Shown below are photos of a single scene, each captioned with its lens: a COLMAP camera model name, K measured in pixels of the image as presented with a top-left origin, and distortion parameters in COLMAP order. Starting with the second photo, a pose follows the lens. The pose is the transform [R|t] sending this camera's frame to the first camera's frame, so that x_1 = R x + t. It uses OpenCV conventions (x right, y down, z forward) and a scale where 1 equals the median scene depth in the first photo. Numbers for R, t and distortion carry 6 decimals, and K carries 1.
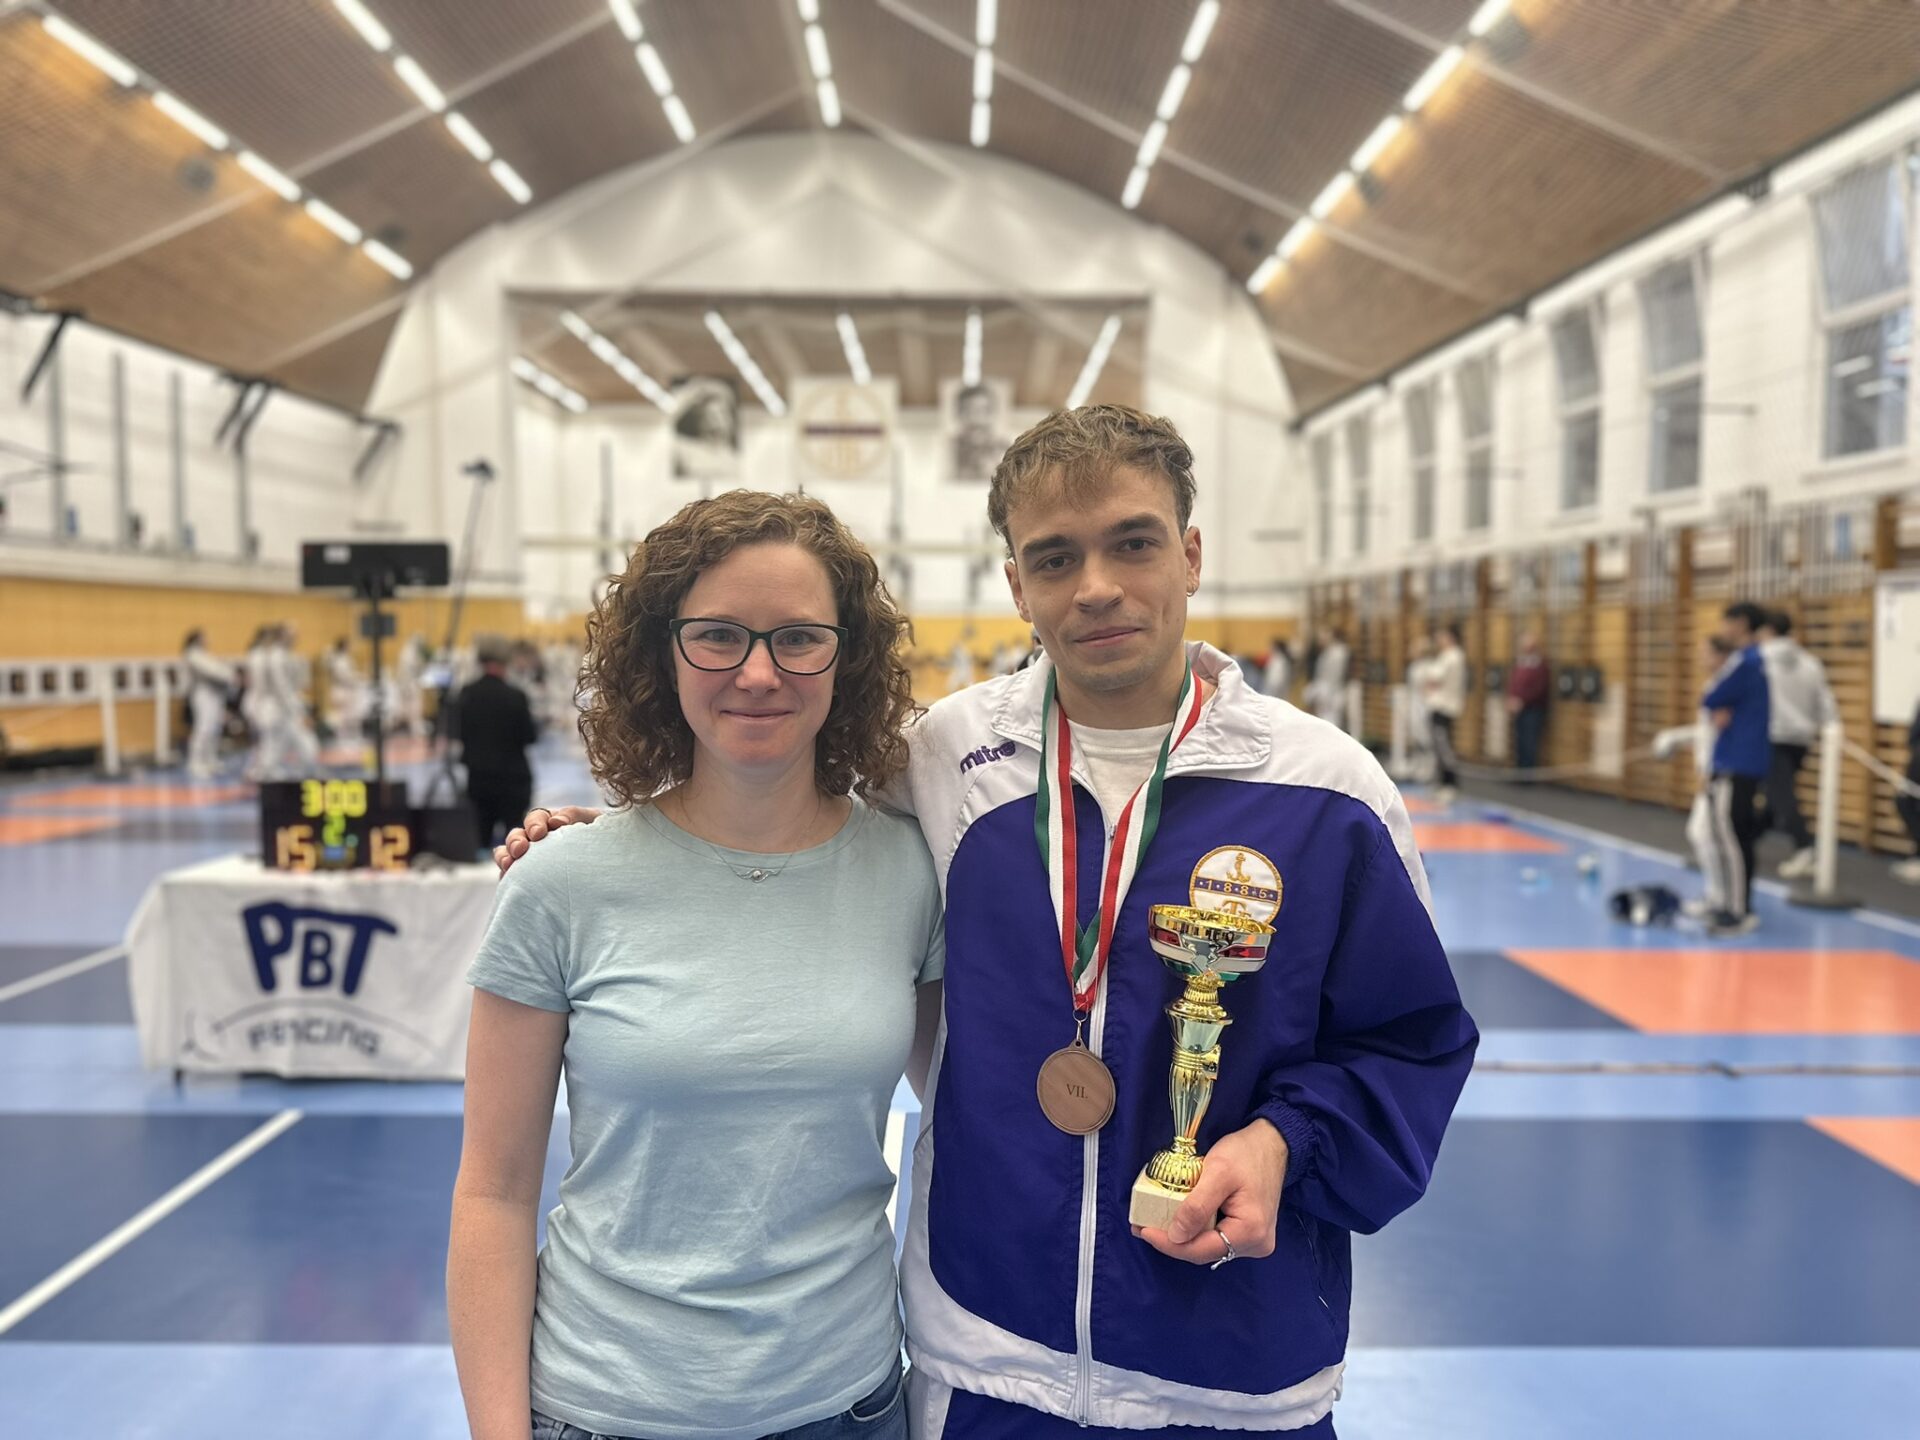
lens RADIAL K [[1352.4, 0, 965.4], [0, 1352.4, 732.8], [0, 0, 1]] dist [0.071062, -0.093690]
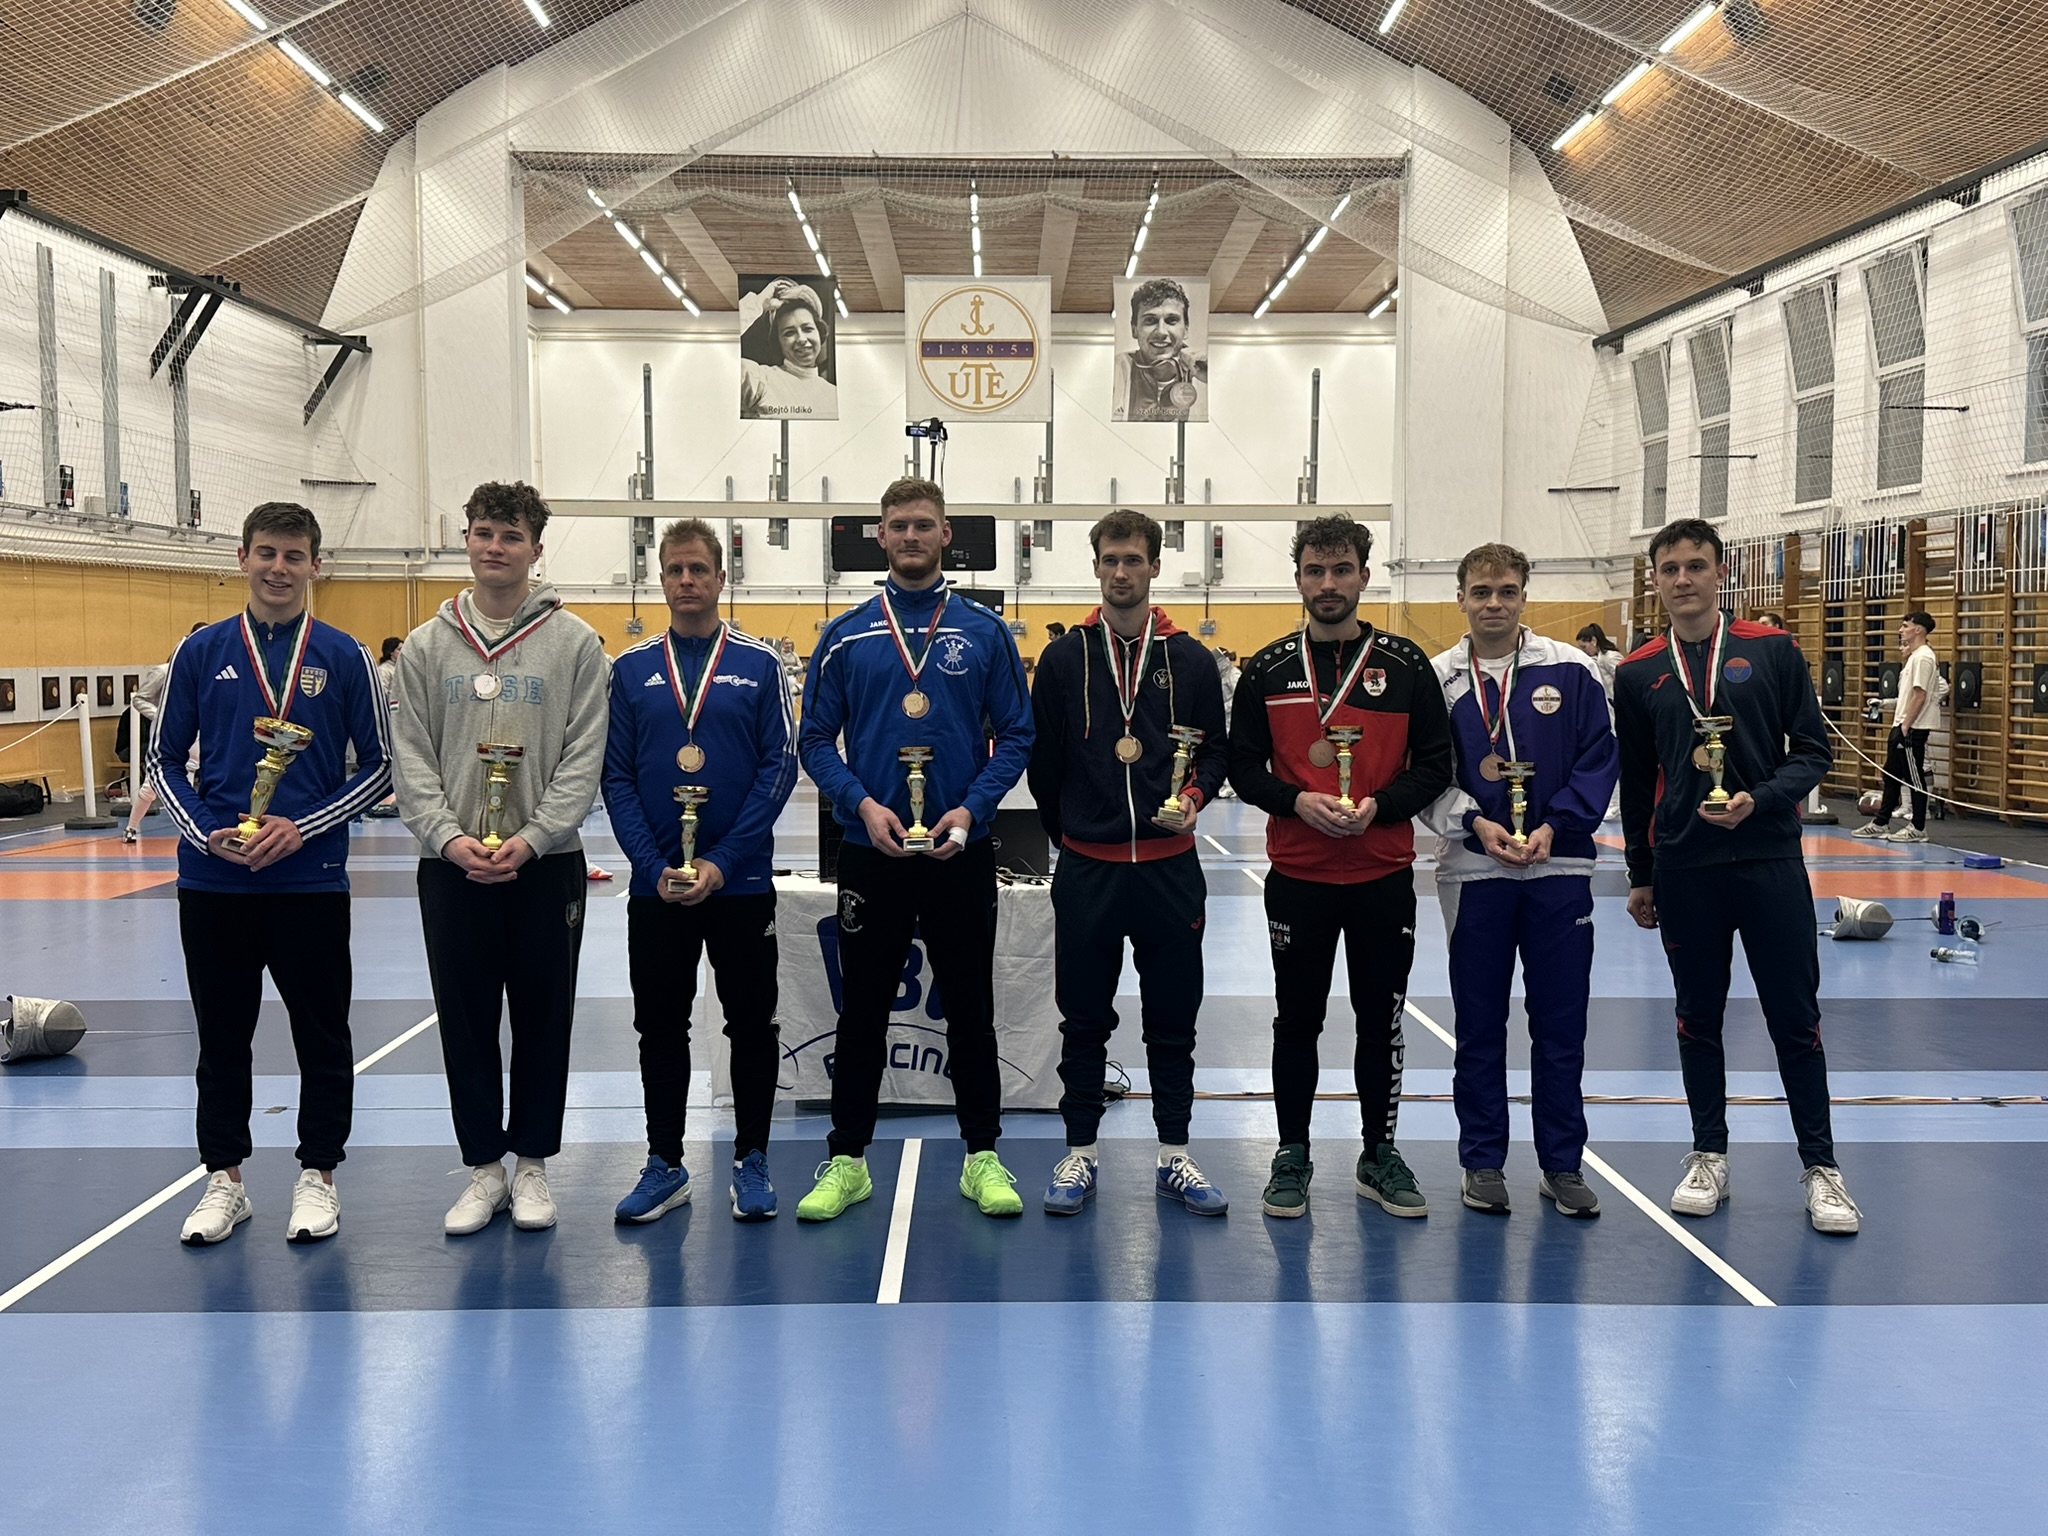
lens RADIAL K [[1972.6, 0, 1034.6], [0, 1972.6, 781.9], [0, 0, 1]] dist [0.171495, -0.345392]
pose [[0.999944, -0.004111, 0.009701, -0.077636], [0.004102, 0.999991, 0.001002, 0.007352], [-0.009705, -0.000962, 0.999952, -0.064758]]
